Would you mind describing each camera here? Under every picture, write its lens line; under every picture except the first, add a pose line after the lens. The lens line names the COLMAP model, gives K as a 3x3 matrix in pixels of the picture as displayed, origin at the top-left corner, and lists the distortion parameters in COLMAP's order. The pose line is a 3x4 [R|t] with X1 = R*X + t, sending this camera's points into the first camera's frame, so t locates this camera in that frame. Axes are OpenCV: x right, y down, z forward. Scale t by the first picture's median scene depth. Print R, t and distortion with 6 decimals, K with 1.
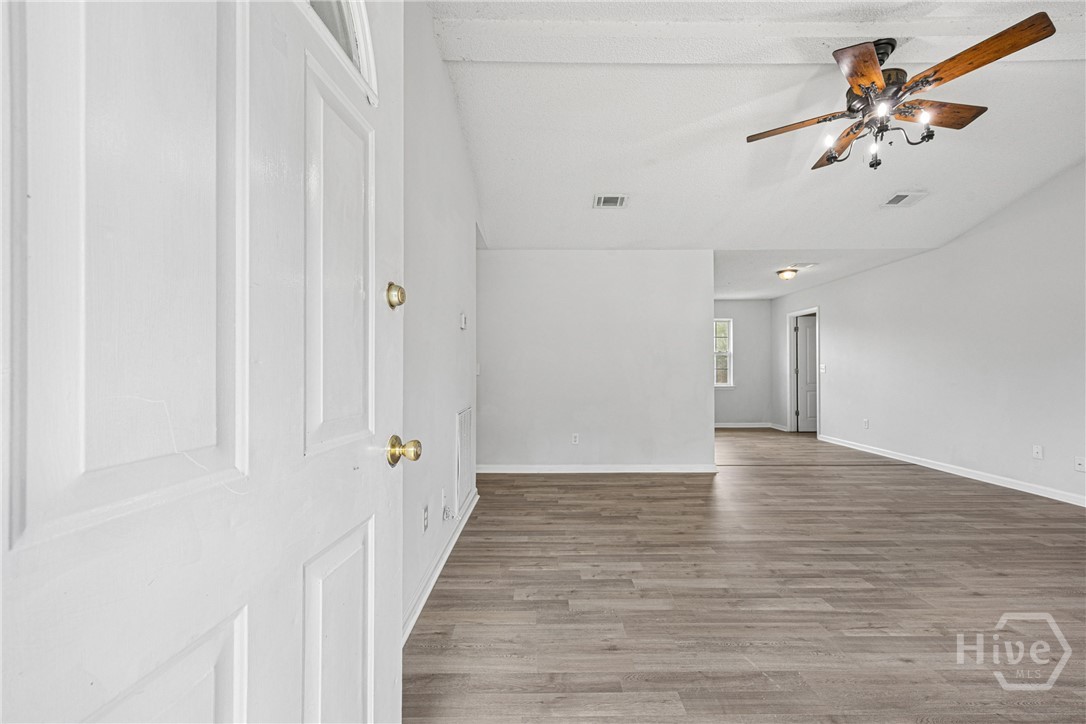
lens RADIAL K [[437.7, 0, 543.9], [0, 437.7, 365.3], [0, 0, 1]] dist [0.000071, 0.000026]
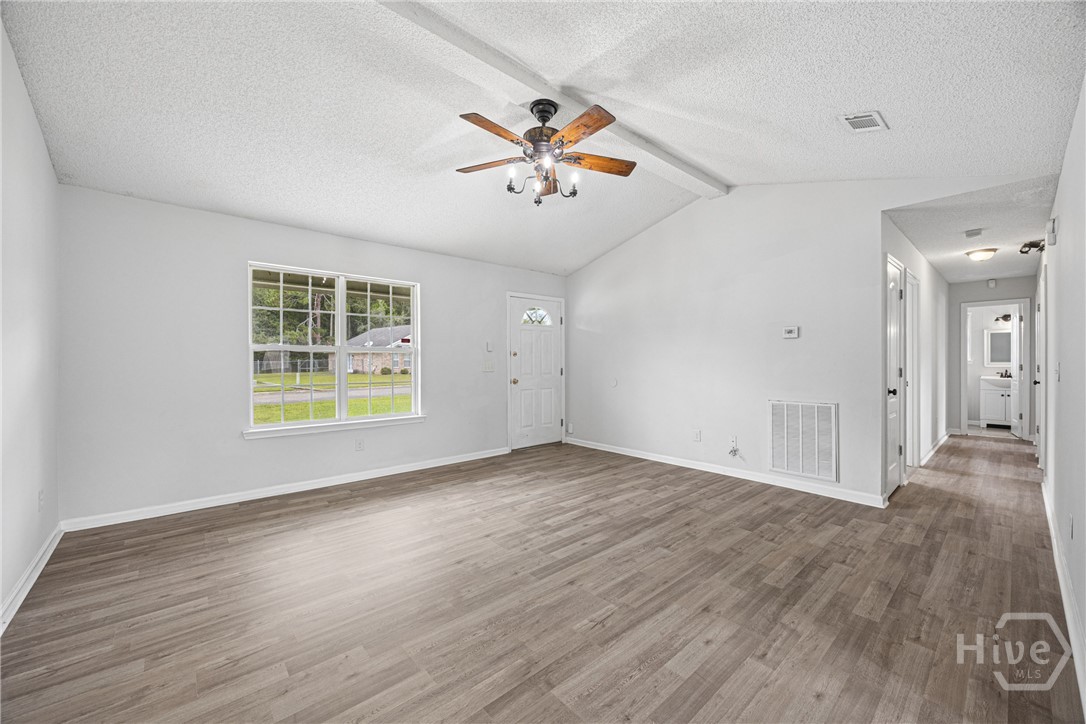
lens RADIAL K [[419.5, 0, 543.6], [0, 419.5, 362.1], [0, 0, 1]] dist [-0.008127, 0.000214]
pose [[-0.753630, 0.009208, -0.657234, 1.450586], [0.010777, 0.999941, 0.001651, -0.026308], [0.657210, -0.005839, -0.753685, 1.785400]]
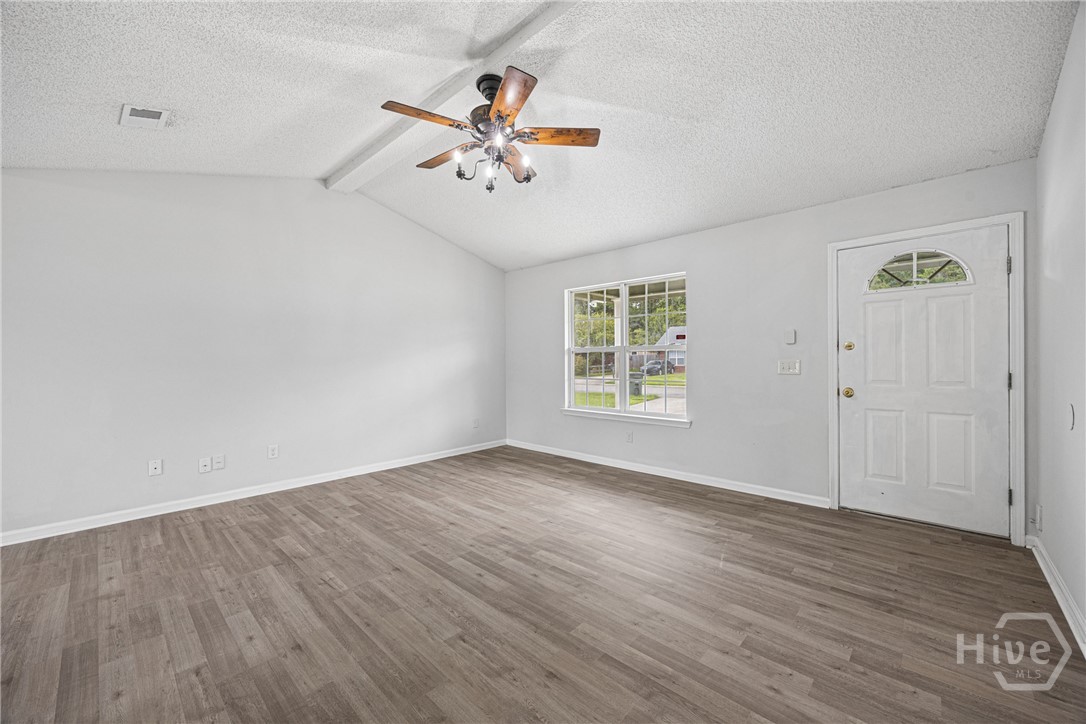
lens RADIAL K [[419.5, 0, 543.6], [0, 419.5, 362.1], [0, 0, 1]] dist [-0.008127, 0.000214]
pose [[-0.726048, 0.006791, 0.687611, -0.055449], [0.004521, 0.999977, -0.005103, -0.015435], [-0.687630, -0.000597, -0.726061, 1.608410]]
